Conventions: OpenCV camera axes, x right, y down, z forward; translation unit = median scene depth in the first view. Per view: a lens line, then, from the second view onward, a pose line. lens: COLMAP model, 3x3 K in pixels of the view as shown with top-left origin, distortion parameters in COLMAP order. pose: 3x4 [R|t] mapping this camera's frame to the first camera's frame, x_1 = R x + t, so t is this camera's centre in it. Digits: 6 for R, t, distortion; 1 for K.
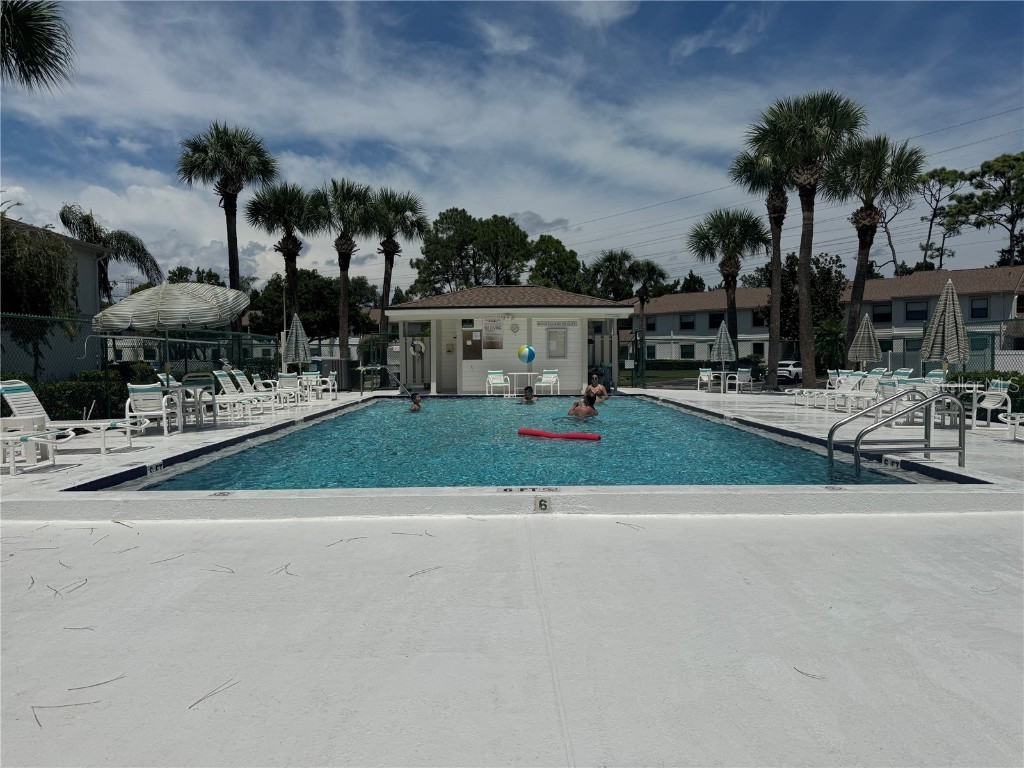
lens RADIAL K [[726.7, 0, 512.2], [0, 726.7, 384.9], [0, 0, 1]] dist [0.074878, -0.094871]
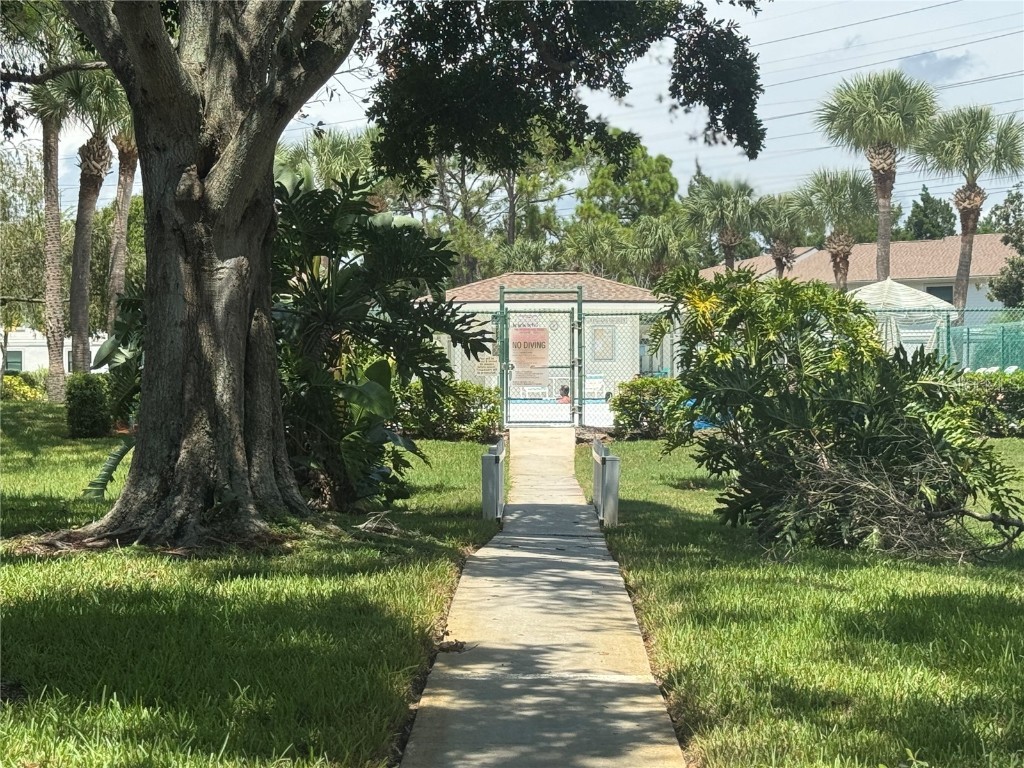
lens RADIAL K [[2118.3, 0, 512.1], [0, 2118.3, 383.6], [0, 0, 1]] dist [-0.001299, 0.000000]
pose [[0.999941, 0.007574, -0.007728, -0.008860], [-0.007848, 0.999318, -0.036089, 0.027290], [0.007450, 0.036148, 0.999319, -0.499279]]
